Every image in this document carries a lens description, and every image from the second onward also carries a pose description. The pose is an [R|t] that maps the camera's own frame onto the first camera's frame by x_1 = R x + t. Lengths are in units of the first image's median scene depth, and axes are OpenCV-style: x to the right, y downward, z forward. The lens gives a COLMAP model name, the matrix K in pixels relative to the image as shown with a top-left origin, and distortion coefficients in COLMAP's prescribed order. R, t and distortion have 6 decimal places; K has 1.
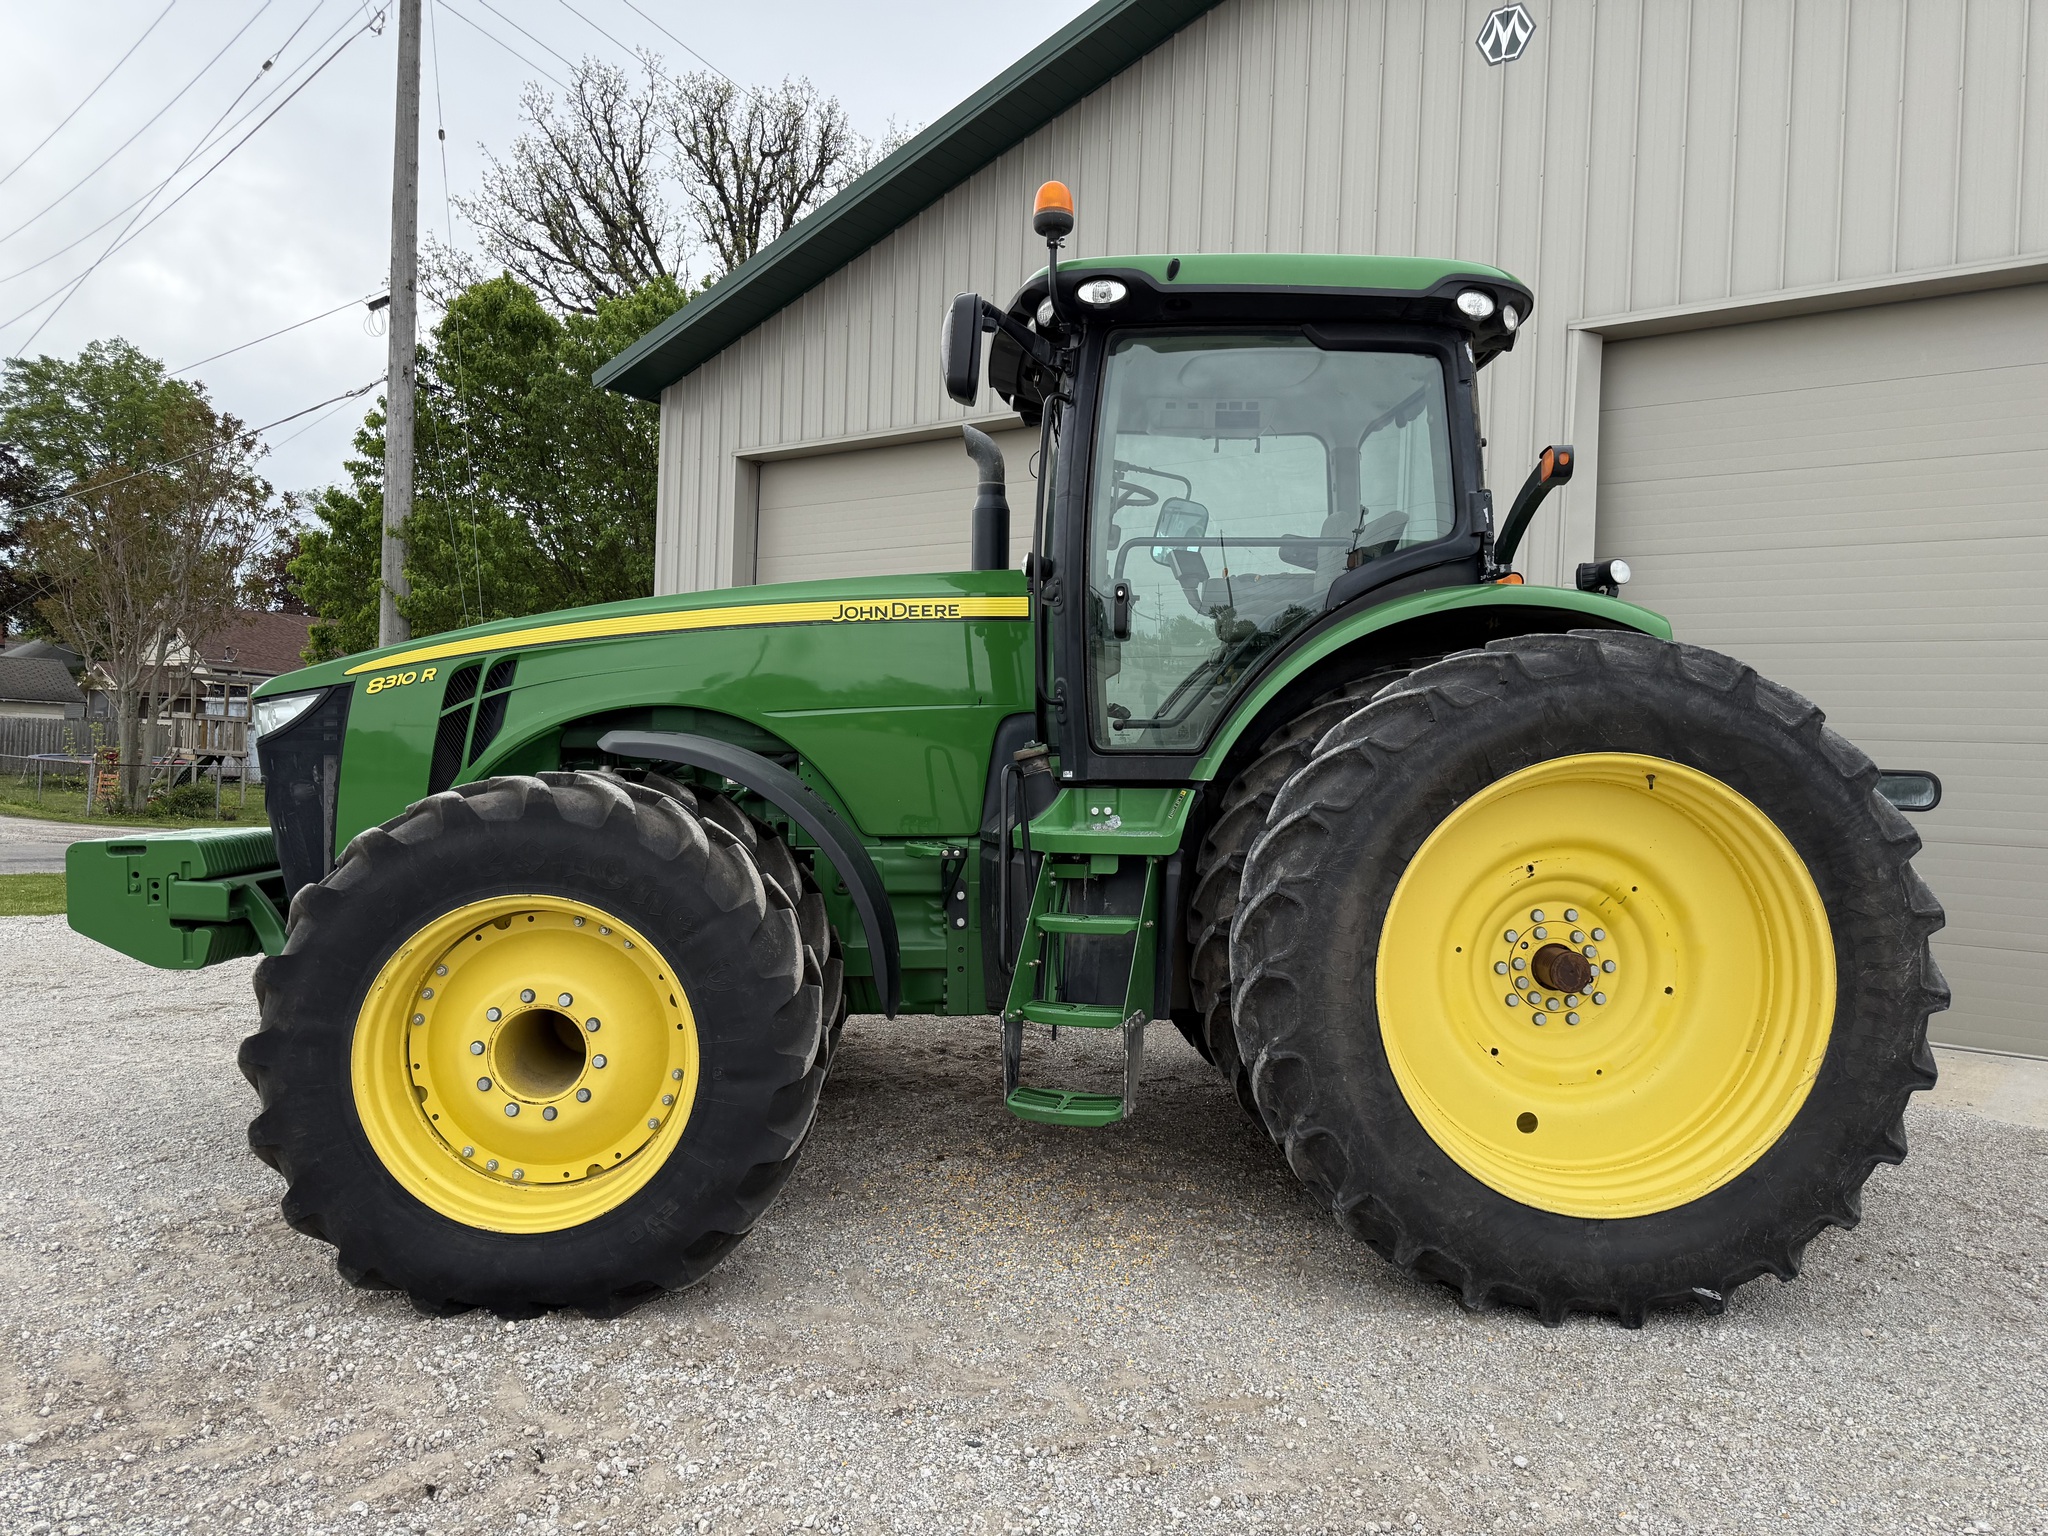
lens RADIAL K [[1392.9, 0, 1024.0], [0, 1392.9, 768.0], [0, 0, 1]] dist [0.053270, -0.052893]
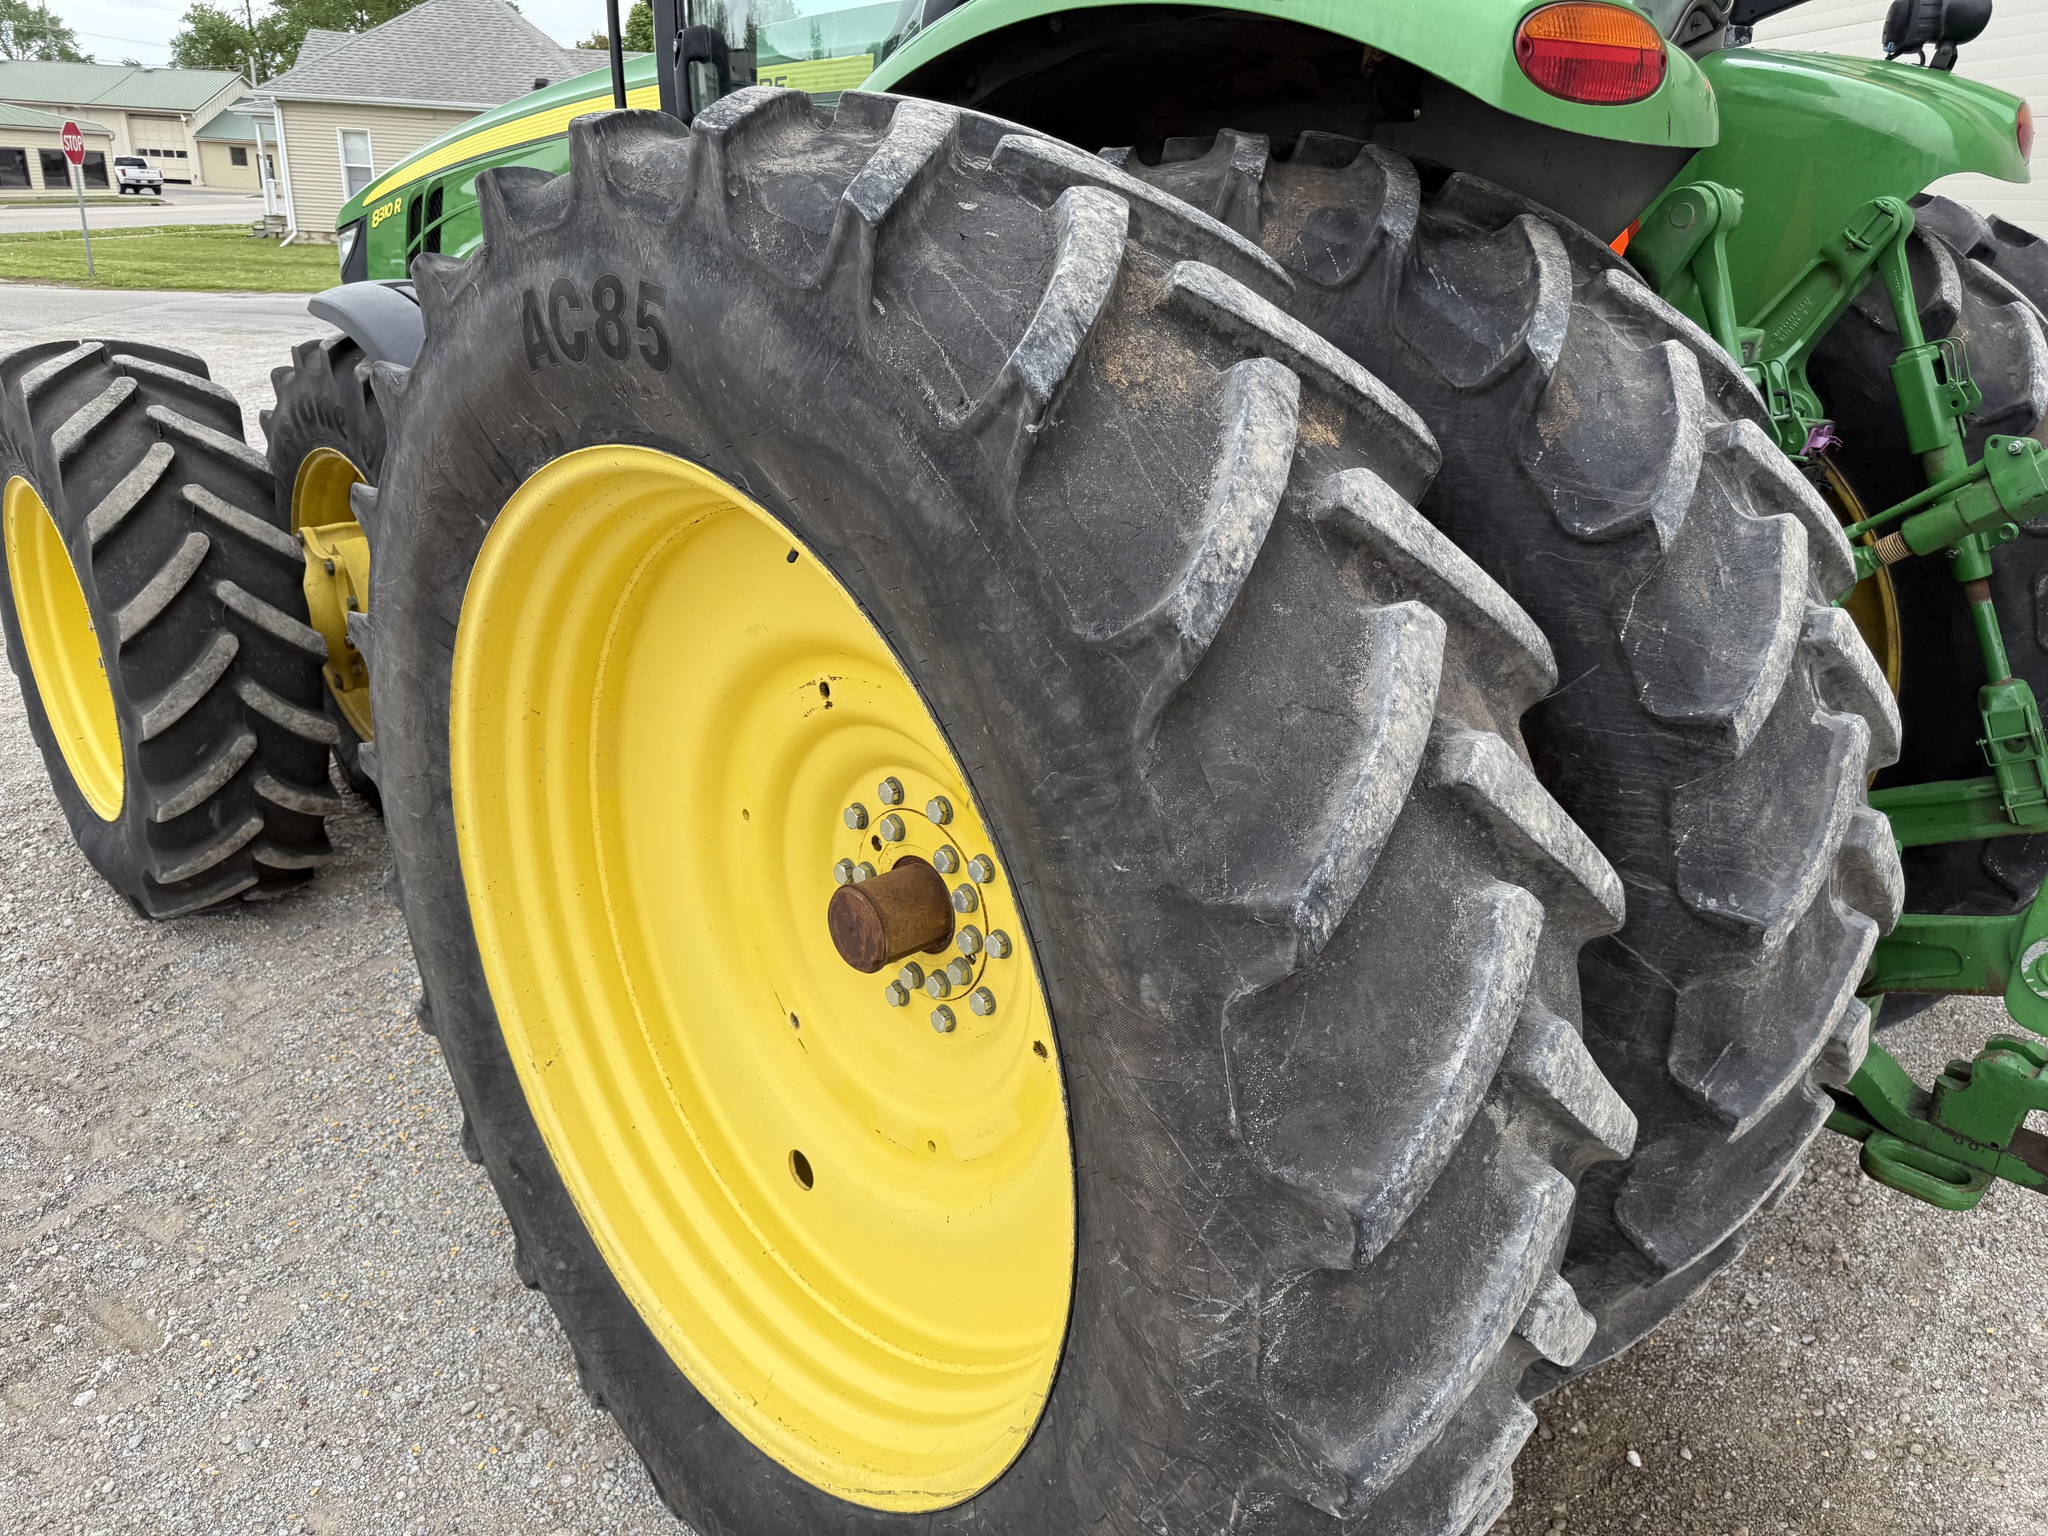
lens RADIAL K [[1439.1, 0, 1024.0], [0, 1439.1, 768.0], [0, 0, 1]] dist [0.014324, -0.029731]
pose [[0.662657, 0.265355, -0.700338, 0.637251], [-0.009597, 0.938058, 0.346346, -0.054513], [0.748862, -0.222787, 0.624157, 0.666781]]
